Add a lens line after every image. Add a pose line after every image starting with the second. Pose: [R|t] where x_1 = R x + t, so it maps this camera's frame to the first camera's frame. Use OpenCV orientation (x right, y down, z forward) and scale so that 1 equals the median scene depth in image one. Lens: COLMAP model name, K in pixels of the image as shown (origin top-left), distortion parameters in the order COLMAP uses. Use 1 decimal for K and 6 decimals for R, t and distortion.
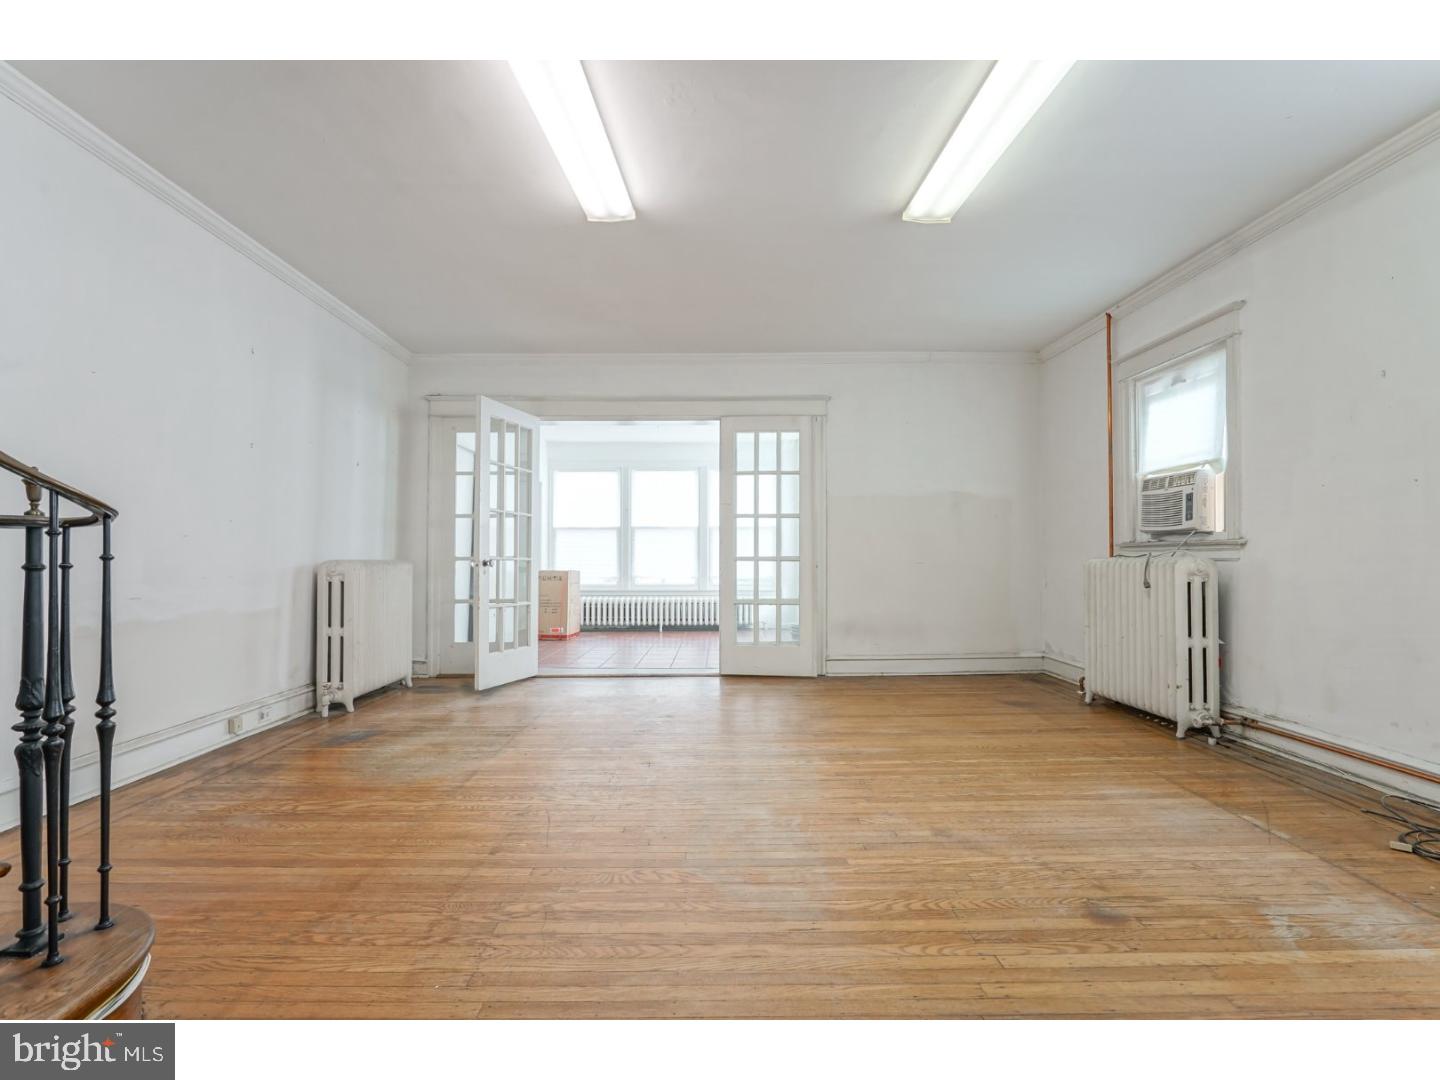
lens RADIAL K [[655.7, 0, 726.7], [0, 655.7, 554.1], [0, 0, 1]] dist [-0.007708, 0.002909]
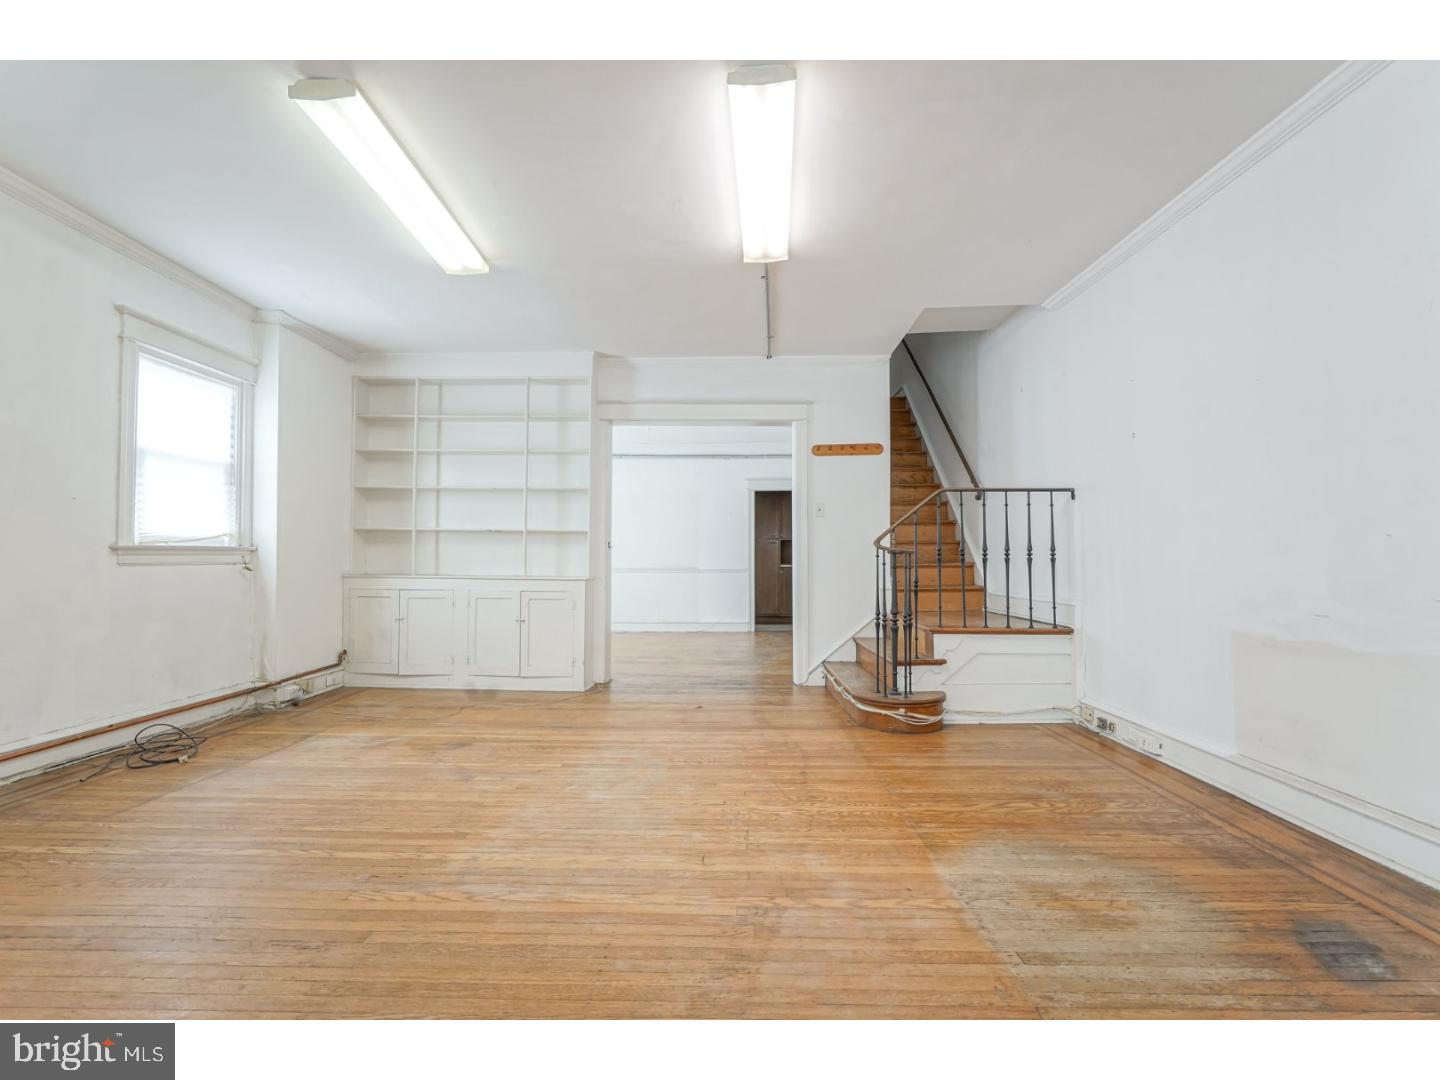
lens RADIAL K [[655.7, 0, 708.6], [0, 655.7, 544.8], [0, 0, 1]] dist [-0.007708, 0.002909]
pose [[-0.998317, -0.000604, 0.057991, -0.140773], [-0.002395, 0.999522, -0.030813, 0.005454], [-0.057945, -0.030900, -0.997841, 1.466633]]
